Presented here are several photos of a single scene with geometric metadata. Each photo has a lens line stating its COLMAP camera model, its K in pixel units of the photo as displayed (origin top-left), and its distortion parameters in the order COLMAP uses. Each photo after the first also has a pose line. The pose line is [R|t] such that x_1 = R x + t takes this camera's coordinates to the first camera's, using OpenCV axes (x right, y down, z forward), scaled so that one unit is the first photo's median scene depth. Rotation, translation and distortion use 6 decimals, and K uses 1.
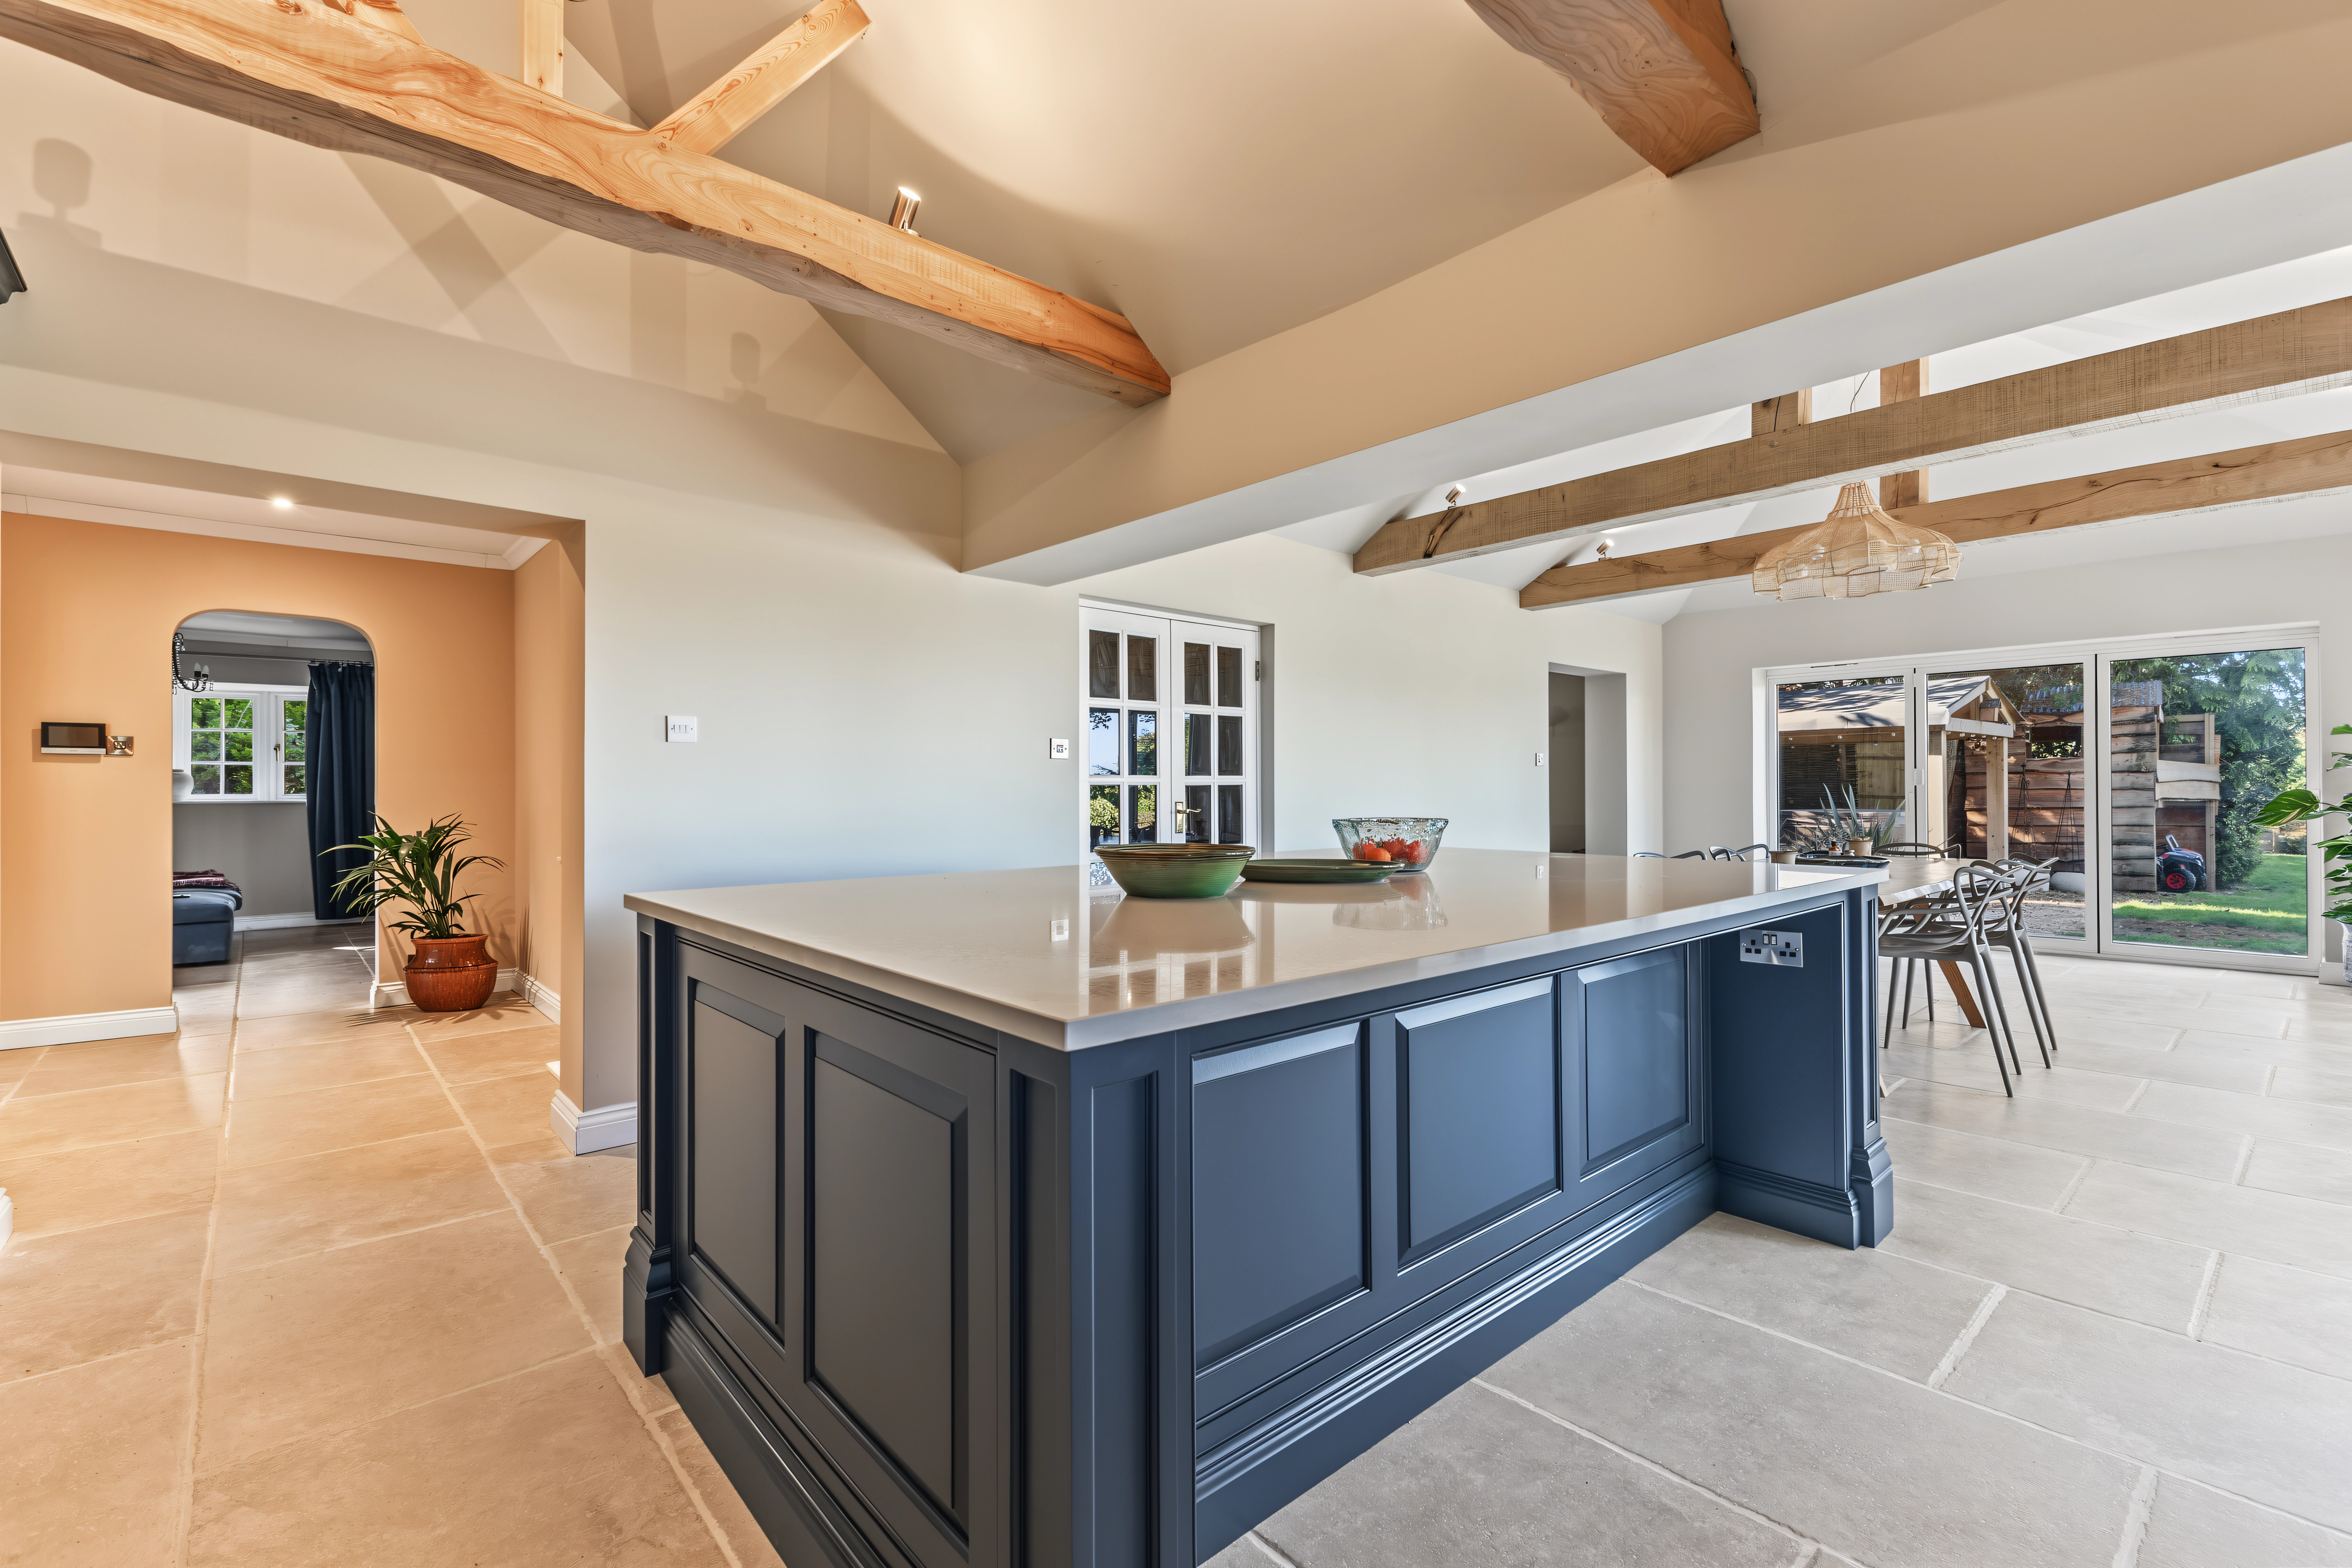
lens RADIAL K [[1028.6, 0, 1190.3], [0, 1028.6, 788.3], [0, 0, 1]] dist [0.005295, -0.000243]
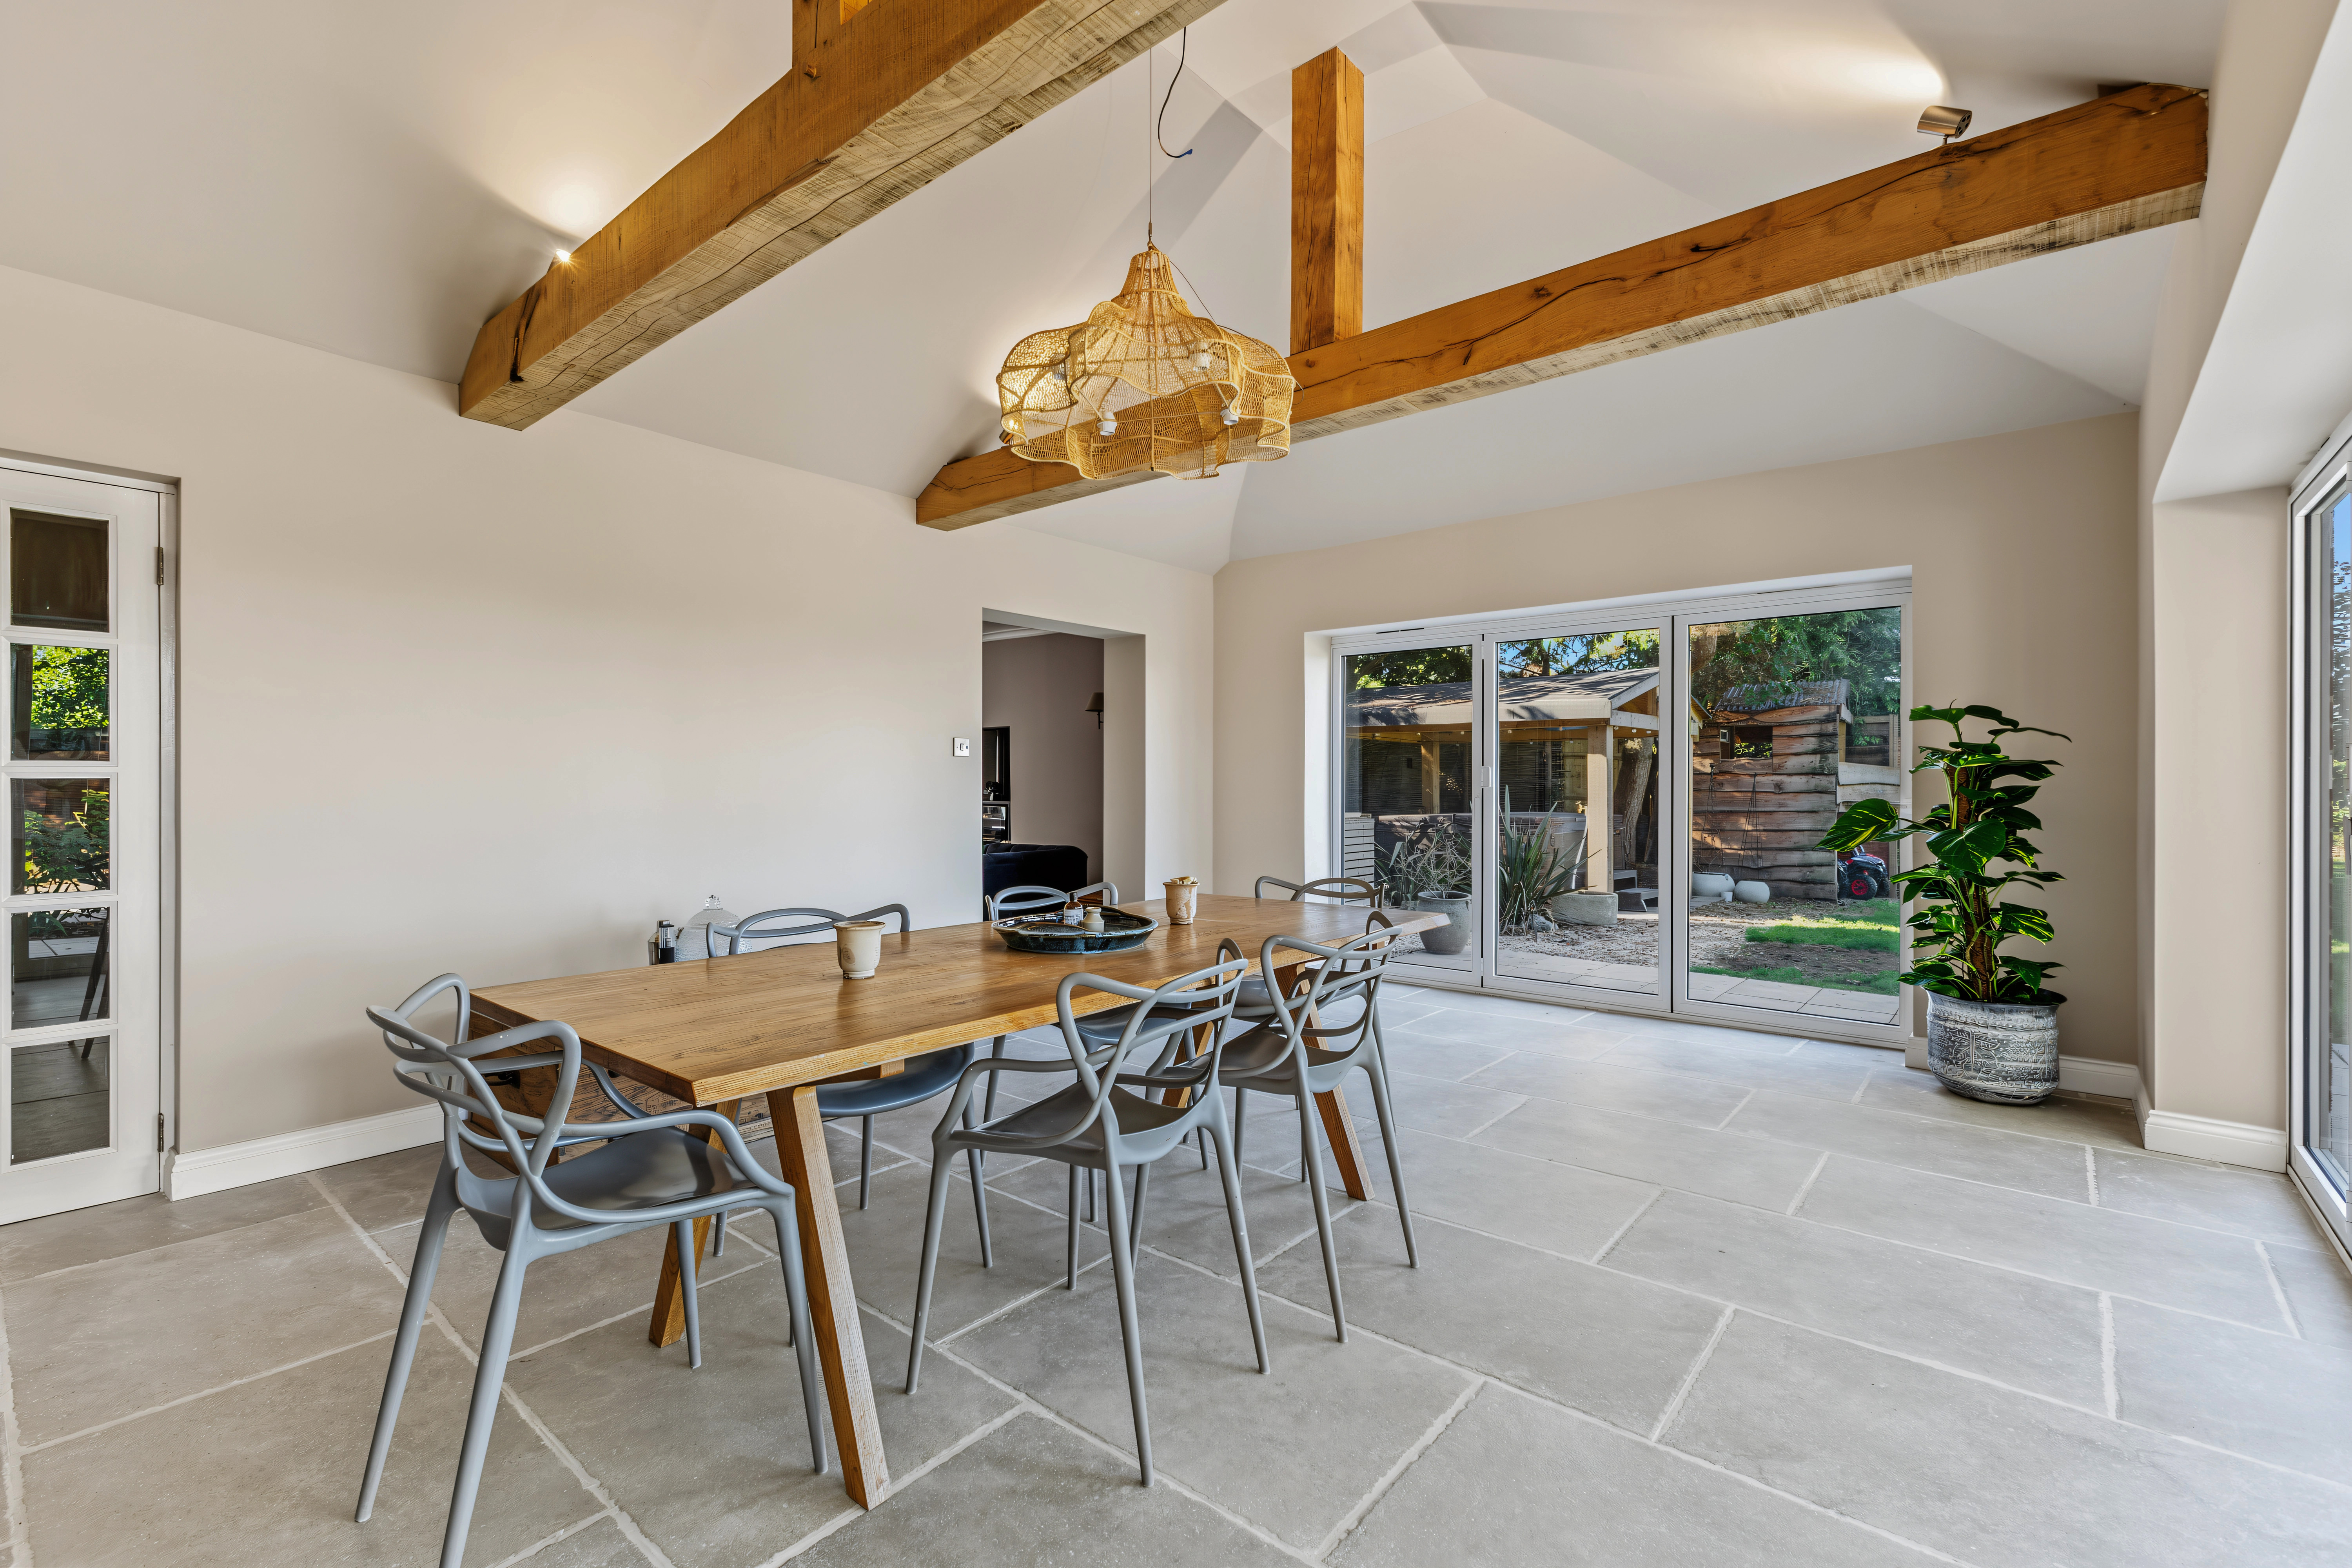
lens RADIAL K [[1028.6, 0, 1176.4], [0, 1028.6, 787.0], [0, 0, 1]] dist [0.005295, -0.000243]
pose [[0.989792, 0.008821, 0.142248, 0.529857], [-0.009457, 0.999948, 0.003797, -0.005489], [-0.142207, -0.005103, 0.989824, 0.394714]]
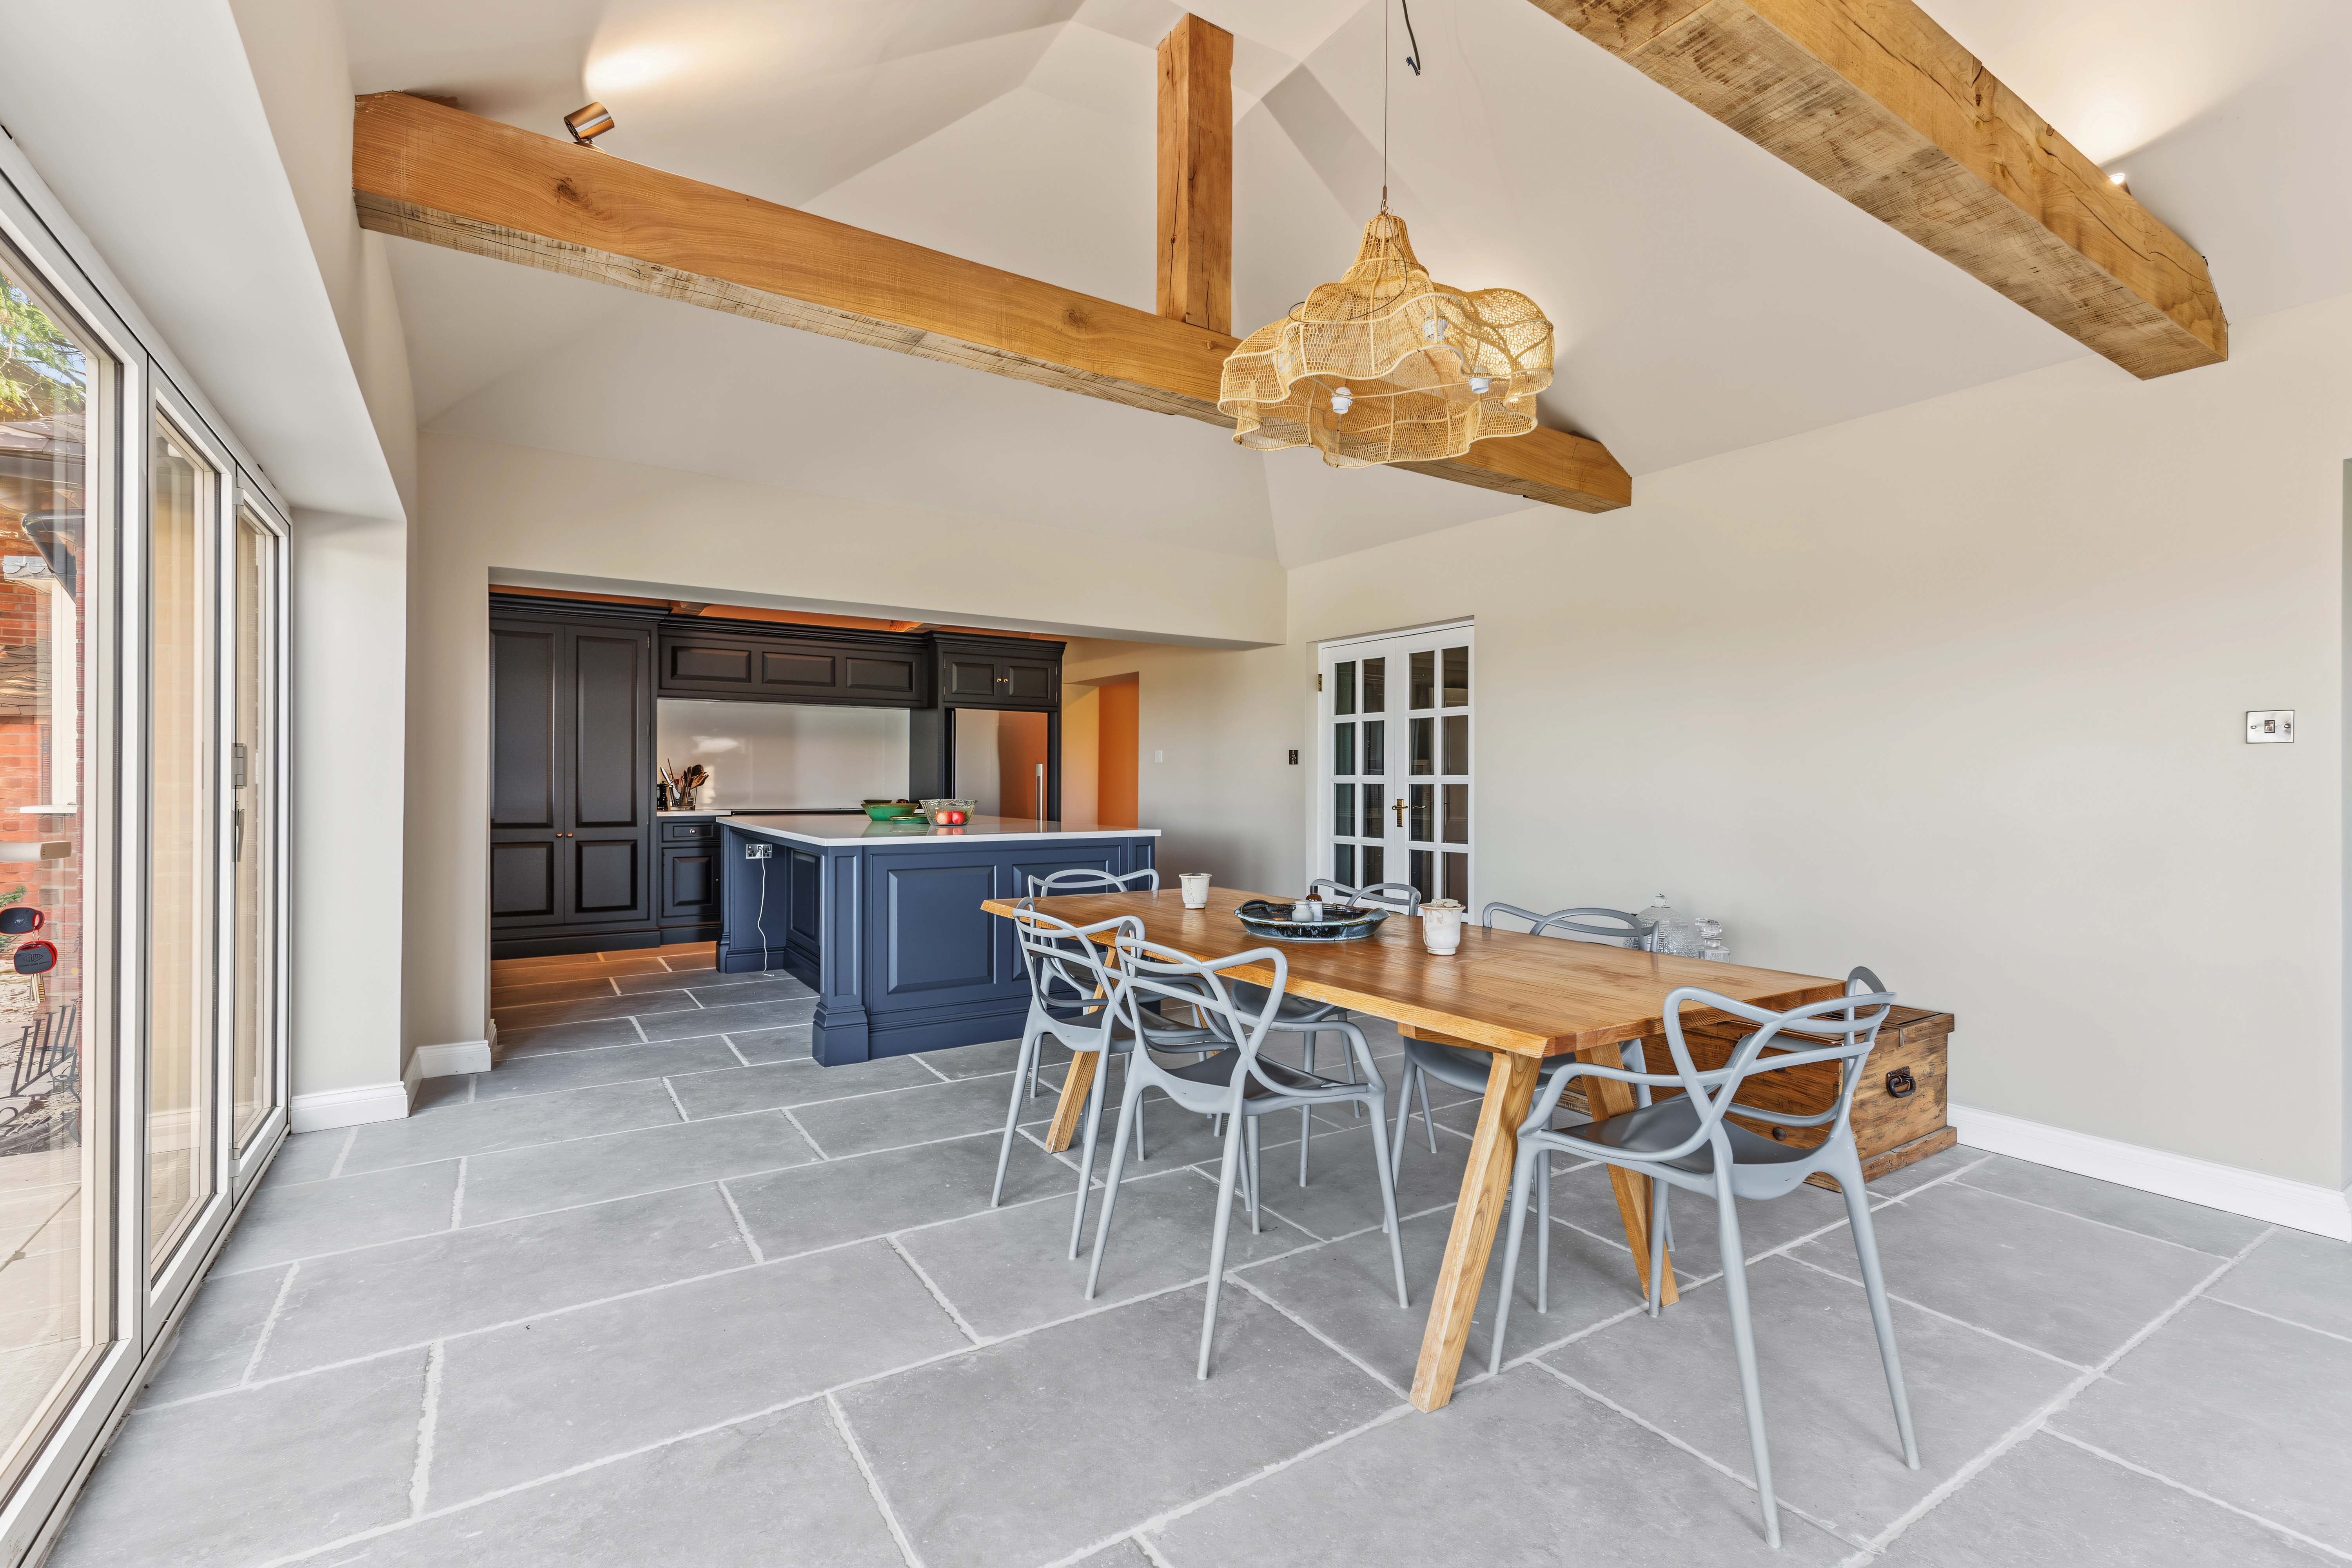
lens RADIAL K [[1028.6, 0, 1180.4], [0, 1028.6, 781.4], [0, 0, 1]] dist [0.005295, -0.000243]
pose [[-0.149873, 0.001464, -0.988704, 1.093030], [-0.007043, 0.999972, 0.002549, -0.006762], [0.988680, 0.007345, -0.149858, 0.899886]]
